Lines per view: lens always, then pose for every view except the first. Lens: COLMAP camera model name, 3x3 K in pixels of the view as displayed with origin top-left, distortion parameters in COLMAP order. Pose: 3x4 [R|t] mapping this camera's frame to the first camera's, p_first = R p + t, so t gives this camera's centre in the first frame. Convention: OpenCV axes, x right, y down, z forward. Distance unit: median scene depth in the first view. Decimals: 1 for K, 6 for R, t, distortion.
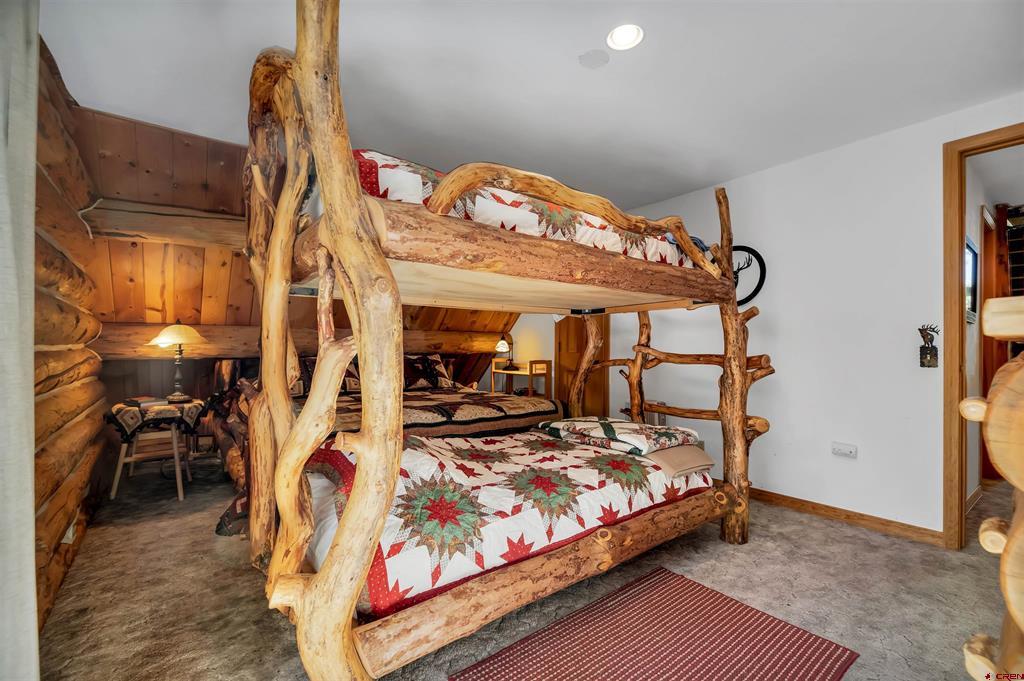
lens RADIAL K [[433.6, 0, 511.5], [0, 433.6, 343.6], [0, 0, 1]] dist [-0.000638, -0.000096]
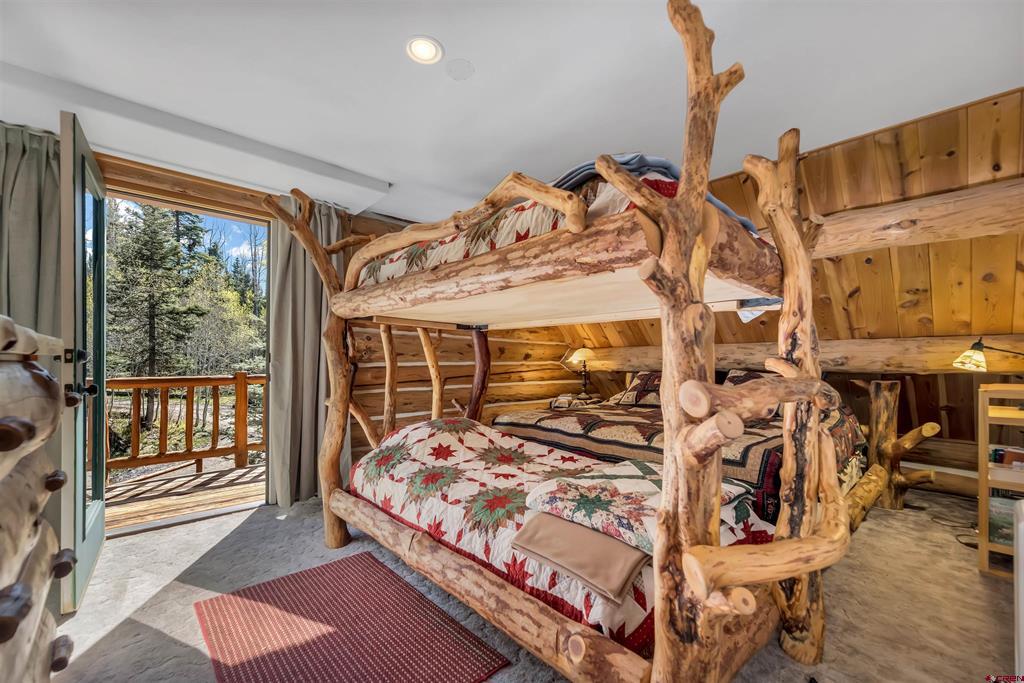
lens RADIAL K [[422.0, 0, 514.8], [0, 422.0, 360.6], [0, 0, 1]] dist [0.000626, 0.000005]
pose [[0.096525, -0.009052, -0.995289, 1.097688], [0.007418, 0.999937, -0.008375, 0.014681], [0.995303, -0.006575, 0.096587, 0.981794]]
